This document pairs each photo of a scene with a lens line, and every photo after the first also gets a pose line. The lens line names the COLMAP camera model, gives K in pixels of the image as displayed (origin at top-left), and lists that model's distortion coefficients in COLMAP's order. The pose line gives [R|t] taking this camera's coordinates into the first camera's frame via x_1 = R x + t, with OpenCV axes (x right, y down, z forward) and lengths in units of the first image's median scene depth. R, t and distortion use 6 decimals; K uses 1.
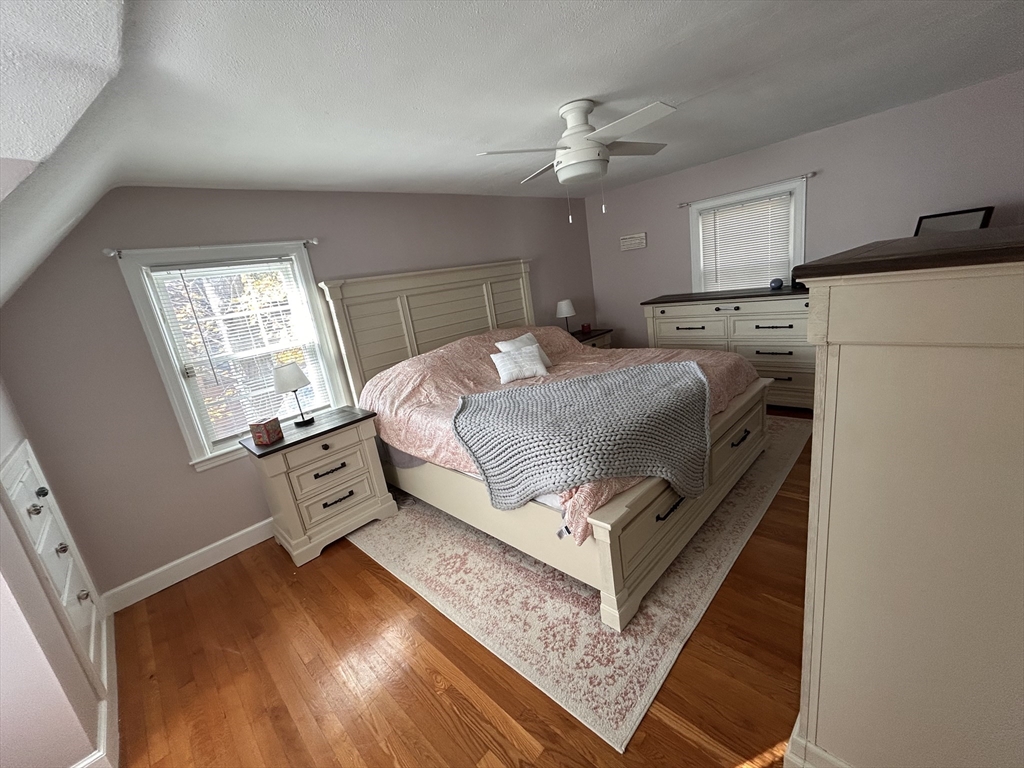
lens RADIAL K [[415.5, 0, 507.8], [0, 415.5, 385.3], [0, 0, 1]] dist [-0.001612, 0.000639]
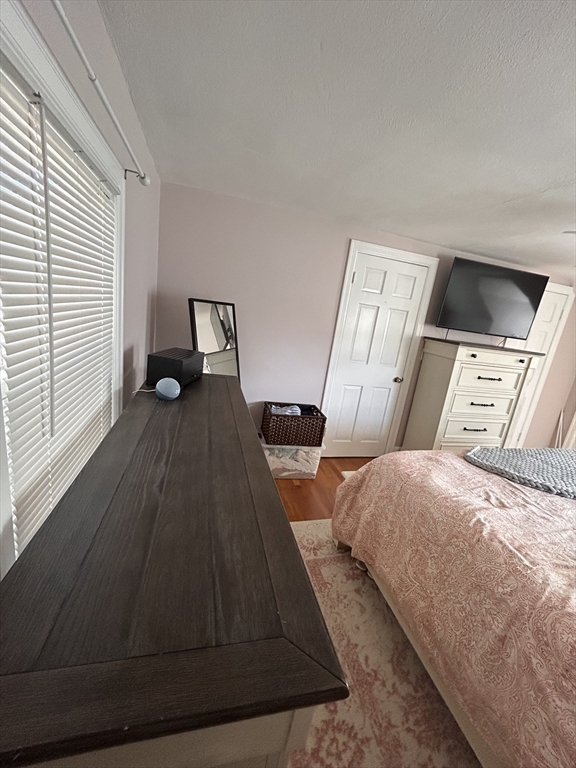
lens RADIAL K [[311.6, 0, 288.9], [0, 311.6, 383.9], [0, 0, 1]] dist [-0.001612, 0.000639]
pose [[-0.873353, -0.085616, 0.479505, 0.495678], [0.112232, 0.922572, 0.369142, -0.533812], [-0.473982, 0.376207, -0.796121, 1.774983]]
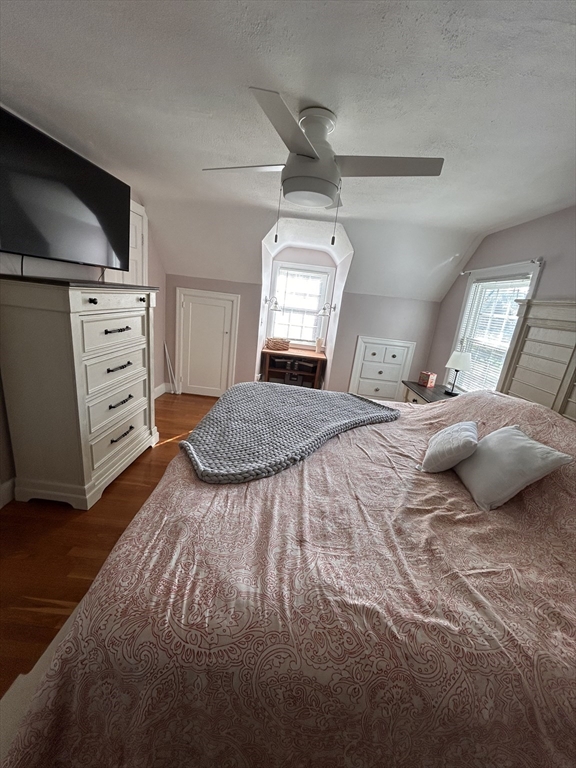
lens RADIAL K [[311.6, 0, 289.5], [0, 311.6, 382.4], [0, 0, 1]] dist [-0.001612, 0.000639]
pose [[-0.730210, 0.249441, -0.636060, 0.632461], [-0.164934, 0.839078, 0.518405, -0.427344], [0.663016, 0.483453, -0.571562, 1.328318]]
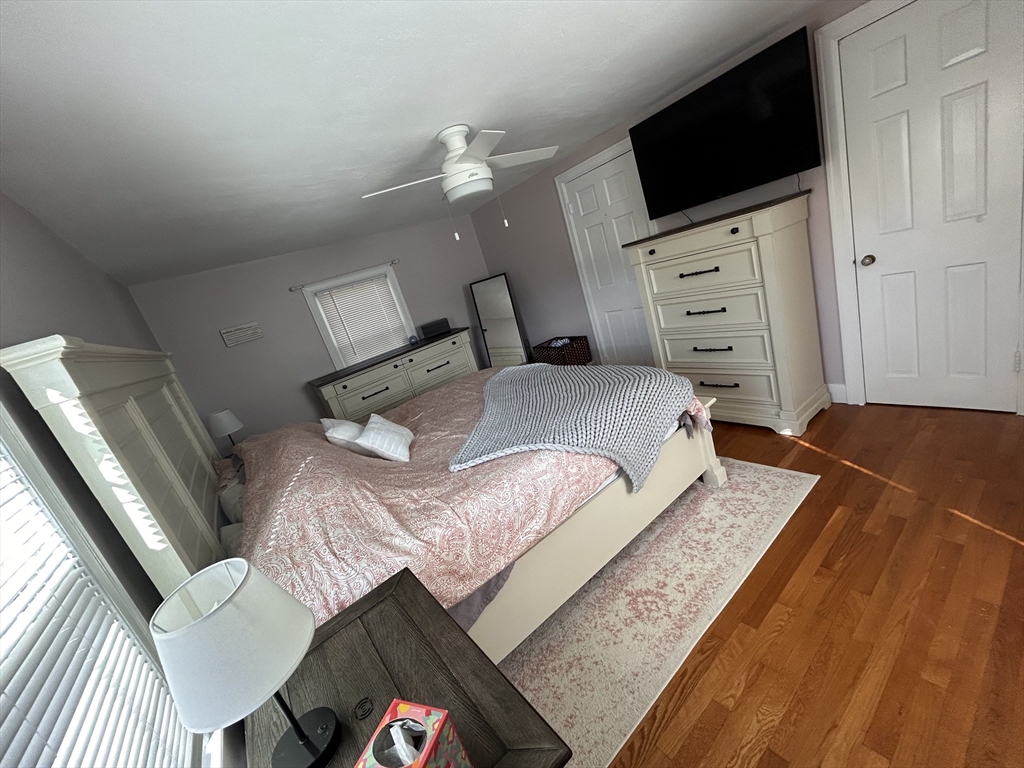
lens RADIAL K [[415.5, 0, 512.0], [0, 415.5, 385.0], [0, 0, 1]] dist [-0.001612, 0.000639]
pose [[0.170523, -0.169317, 0.970698, -0.768941], [0.497551, 0.865108, 0.063494, -0.085887], [-0.850508, 0.472145, 0.231765, 0.759022]]
